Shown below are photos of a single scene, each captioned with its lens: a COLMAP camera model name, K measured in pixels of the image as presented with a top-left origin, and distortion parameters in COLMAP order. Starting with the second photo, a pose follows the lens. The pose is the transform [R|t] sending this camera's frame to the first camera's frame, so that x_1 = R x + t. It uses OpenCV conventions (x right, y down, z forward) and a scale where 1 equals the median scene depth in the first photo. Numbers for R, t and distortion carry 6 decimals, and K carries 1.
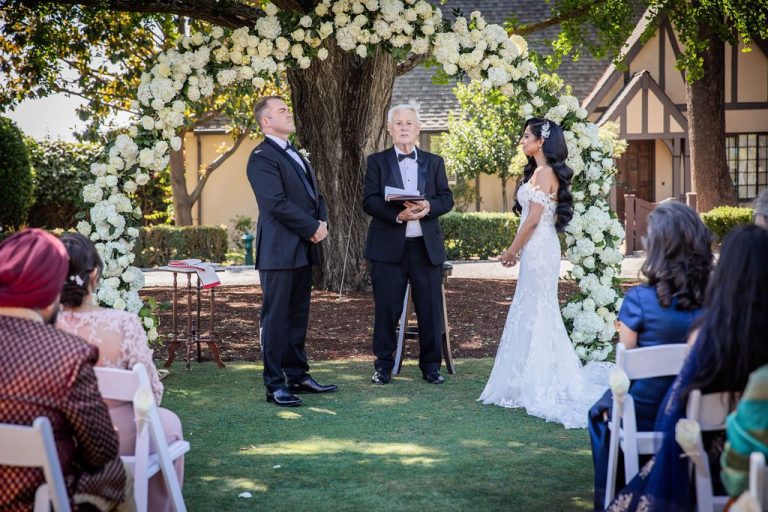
lens RADIAL K [[1548.3, 0, 384.0], [0, 1548.3, 256.0], [0, 0, 1]] dist [0.577543, 0.115549]
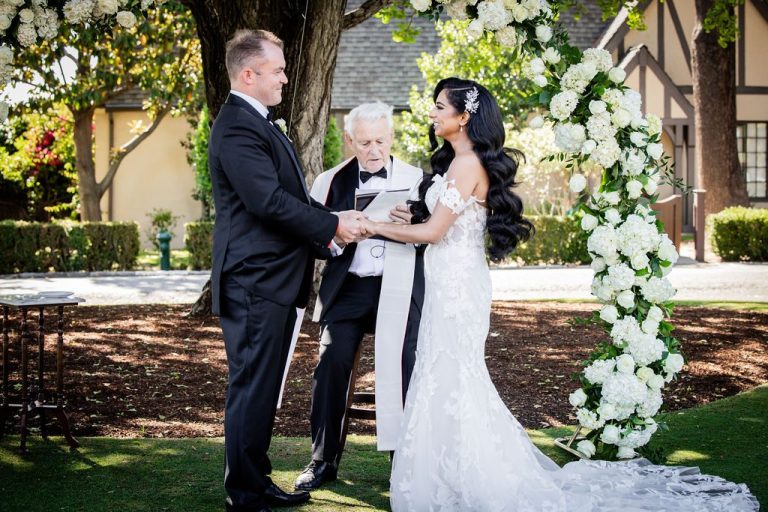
lens RADIAL K [[1597.7, 0, 384.0], [0, 1597.7, 256.0], [0, 0, 1]] dist [-0.006361, 0.074259]
pose [[0.999548, 0.011758, 0.027658, 0.004670], [-0.011944, 0.999907, 0.006535, -0.008398], [-0.027579, -0.006863, 0.999596, 0.157040]]
